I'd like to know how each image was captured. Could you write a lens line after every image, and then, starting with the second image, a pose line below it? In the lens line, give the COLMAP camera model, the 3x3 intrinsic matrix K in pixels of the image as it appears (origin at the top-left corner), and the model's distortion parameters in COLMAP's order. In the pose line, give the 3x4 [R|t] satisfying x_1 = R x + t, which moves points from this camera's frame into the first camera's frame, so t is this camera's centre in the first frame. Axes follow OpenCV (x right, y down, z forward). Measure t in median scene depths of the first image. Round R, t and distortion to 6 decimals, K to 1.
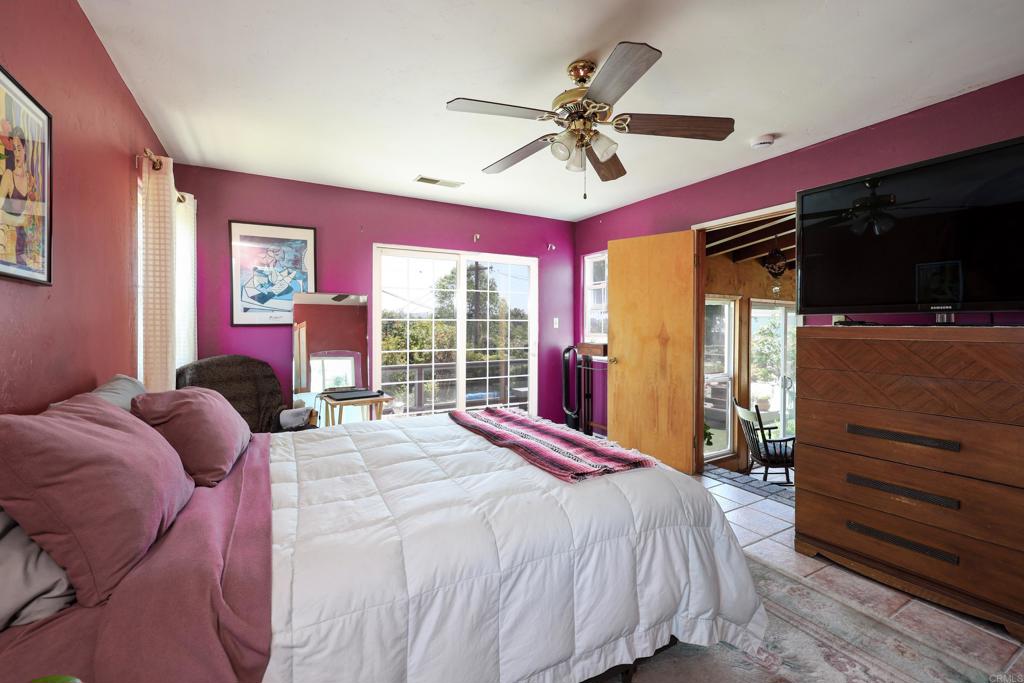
lens RADIAL K [[430.6, 0, 493.8], [0, 430.6, 329.3], [0, 0, 1]] dist [0.002980, 0.000553]
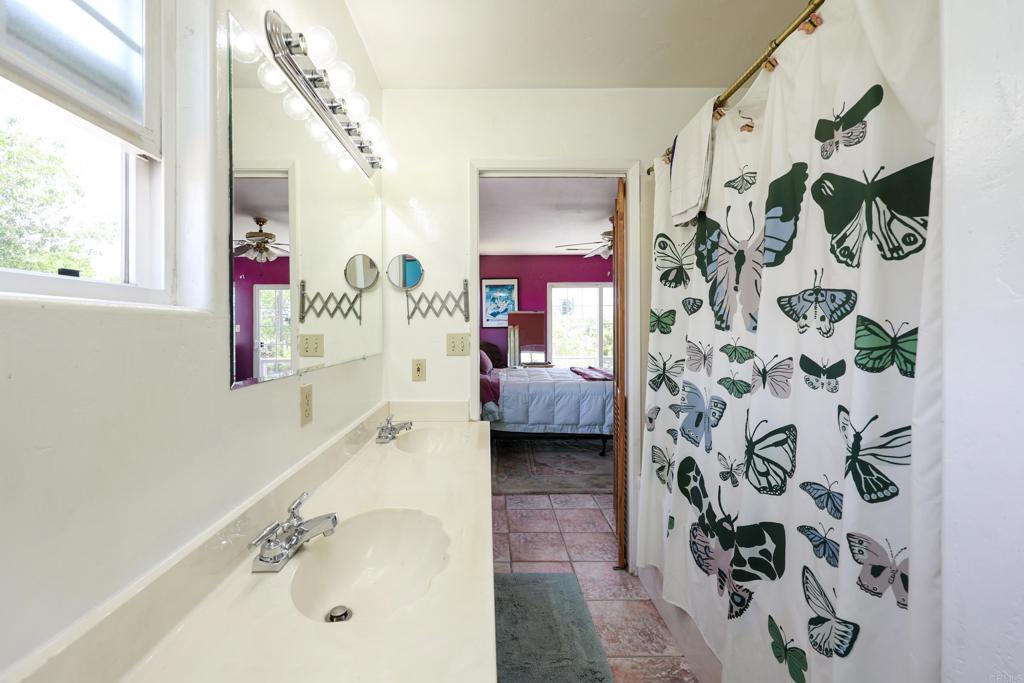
lens RADIAL K [[430.6, 0, 493.8], [0, 430.6, 329.3], [0, 0, 1]] dist [0.002980, 0.000553]
pose [[0.885599, -0.002458, -0.464444, 0.419846], [0.001370, 0.999995, -0.002681, 0.004216], [0.464448, 0.001738, 0.885598, -0.831863]]
